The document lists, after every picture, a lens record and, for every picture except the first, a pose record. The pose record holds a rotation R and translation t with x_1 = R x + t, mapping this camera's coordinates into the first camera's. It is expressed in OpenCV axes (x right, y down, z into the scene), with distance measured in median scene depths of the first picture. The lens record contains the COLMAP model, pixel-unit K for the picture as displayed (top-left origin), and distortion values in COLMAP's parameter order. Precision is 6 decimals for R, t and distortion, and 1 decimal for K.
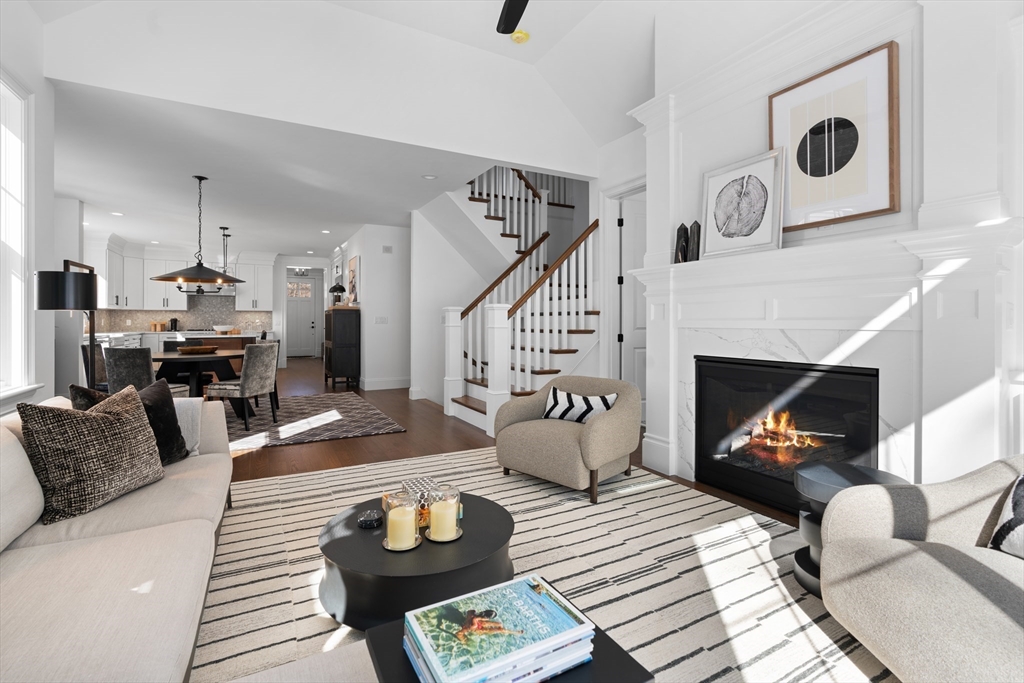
lens RADIAL K [[462.9, 0, 509.6], [0, 462.9, 322.9], [0, 0, 1]] dist [-0.014162, 0.000172]
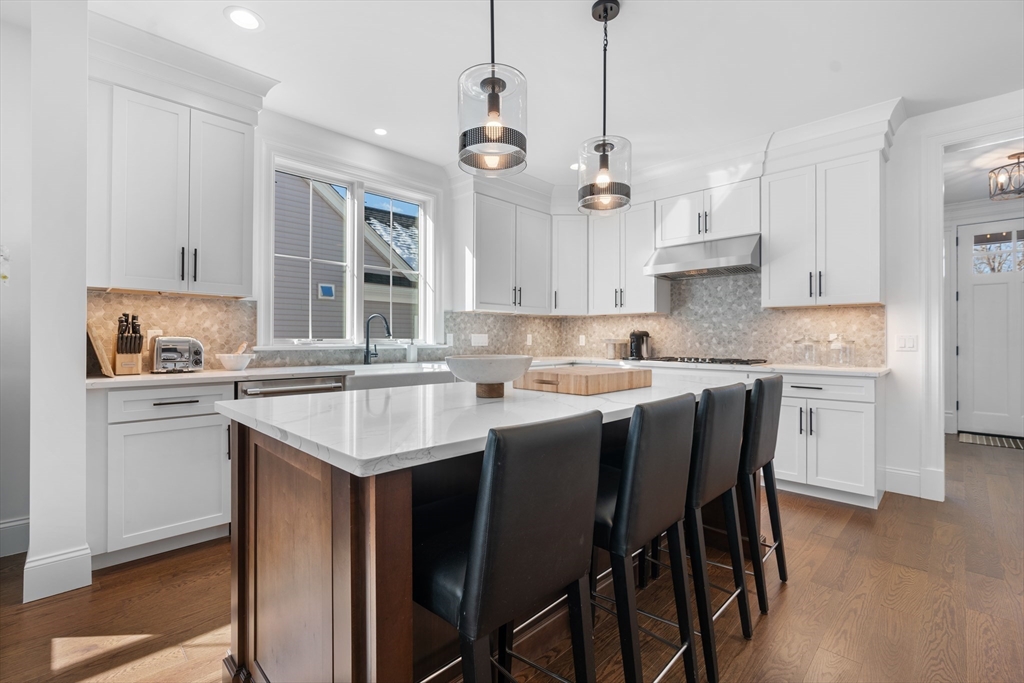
lens RADIAL K [[456.7, 0, 507.6], [0, 456.7, 338.2], [0, 0, 1]] dist [-0.015454, 0.006525]
pose [[0.279333, -0.002208, -0.960192, -0.366412], [-0.006141, 0.999973, -0.004086, -0.000851], [0.960175, 0.007038, 0.279312, 0.839109]]
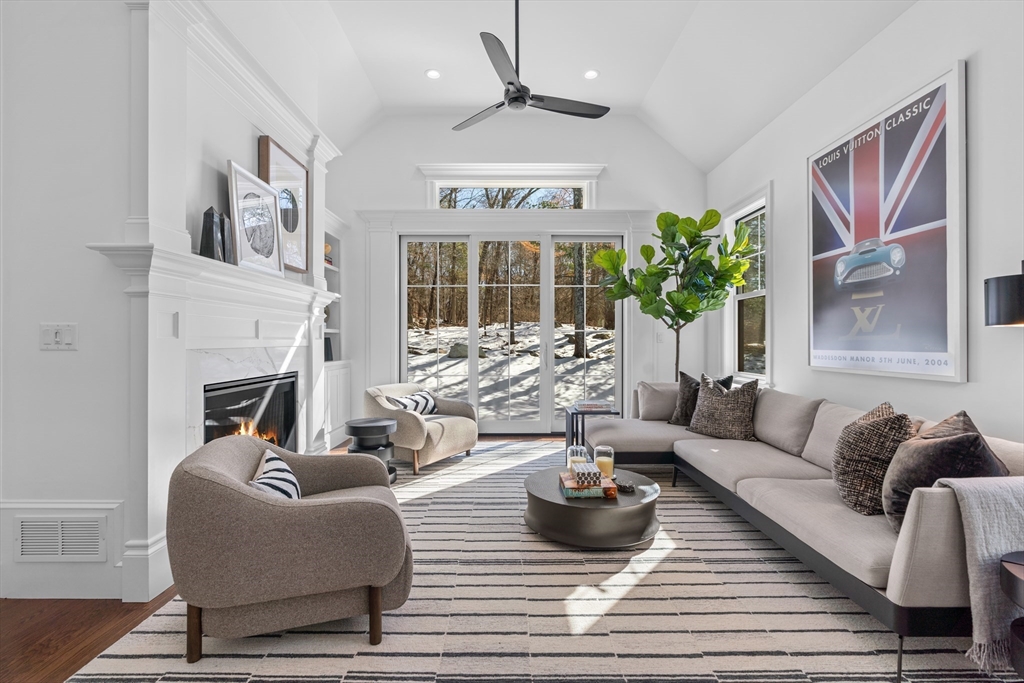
lens RADIAL K [[456.7, 0, 507.6], [0, 456.7, 338.2], [0, 0, 1]] dist [-0.015454, 0.006525]
pose [[-0.879960, 0.002985, 0.475038, -0.142273], [0.001877, 0.999994, -0.002807, -0.001221], [-0.475044, -0.001578, -0.879961, 0.523376]]
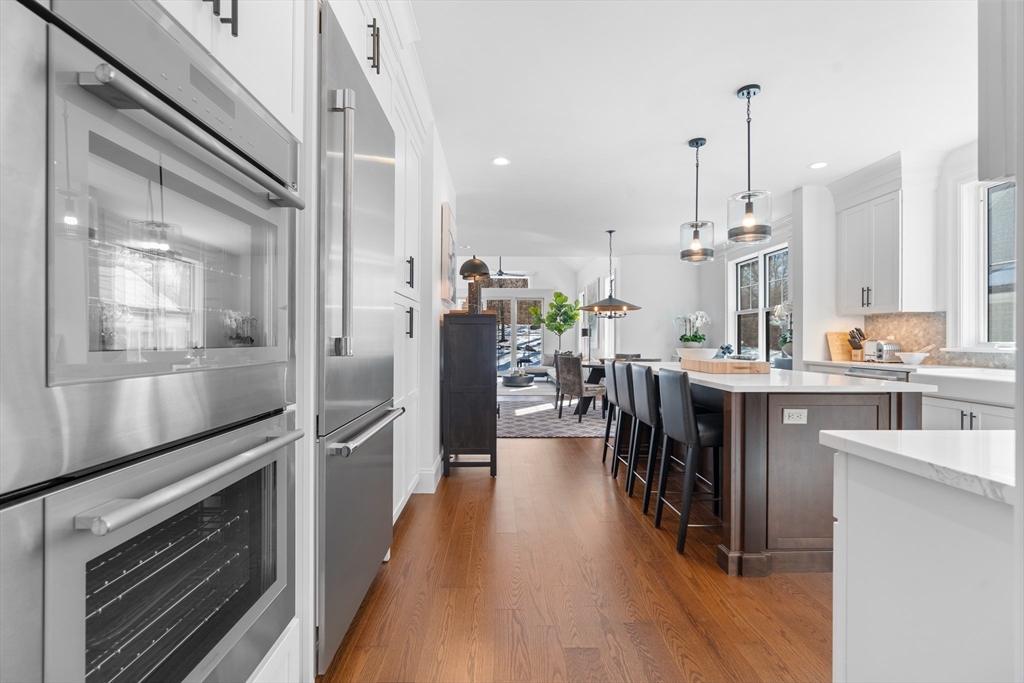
lens RADIAL K [[456.7, 0, 507.6], [0, 456.7, 338.2], [0, 0, 1]] dist [-0.015454, 0.006525]
pose [[-0.887151, -0.001339, 0.461477, -0.587022], [-0.001516, 0.999999, -0.000014, -0.003522], [-0.461477, -0.000712, -0.887152, 1.332032]]
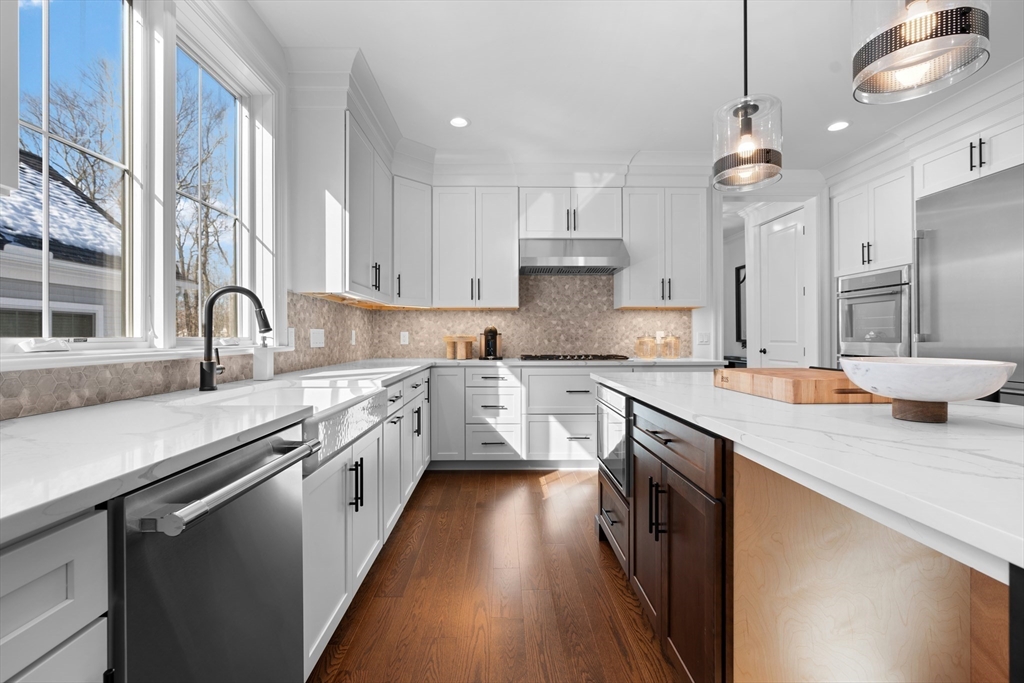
lens RADIAL K [[456.7, 0, 507.6], [0, 456.7, 338.2], [0, 0, 1]] dist [-0.015454, 0.006525]
pose [[0.885092, -0.001469, -0.465415, -0.589880], [0.000896, 0.999999, -0.001453, -0.000231], [0.465416, 0.000870, 0.885092, 0.720052]]
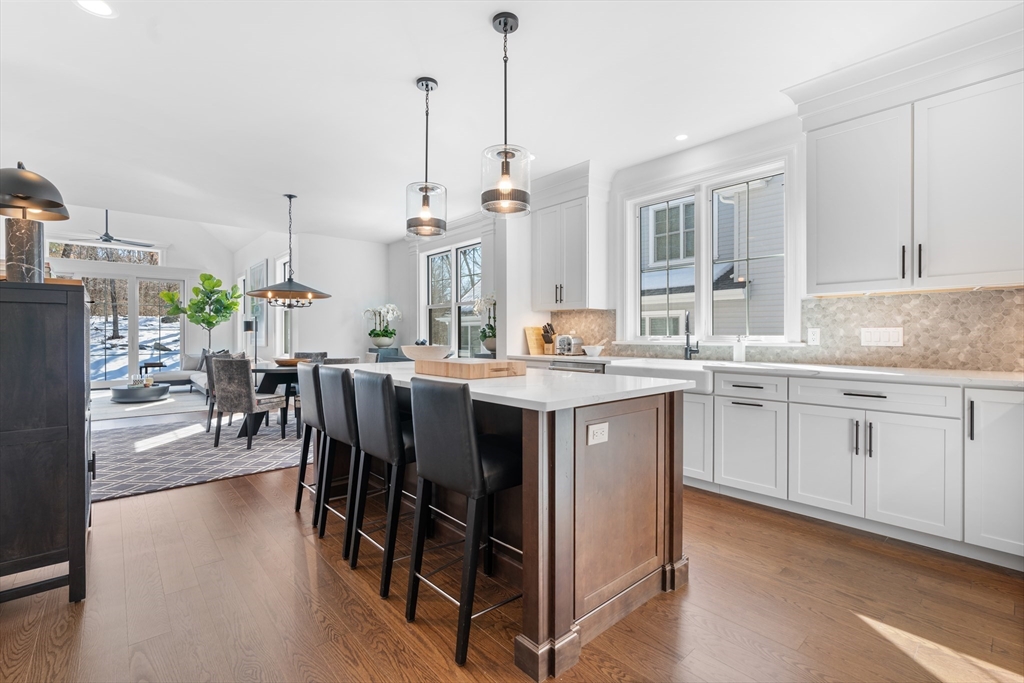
lens RADIAL K [[456.7, 0, 507.6], [0, 456.7, 338.2], [0, 0, 1]] dist [-0.015454, 0.006525]
pose [[-0.975522, 0.001546, -0.219896, -0.532715], [-0.000449, 0.999959, 0.009022, -0.002622], [0.219901, 0.008900, -0.975482, 1.216522]]
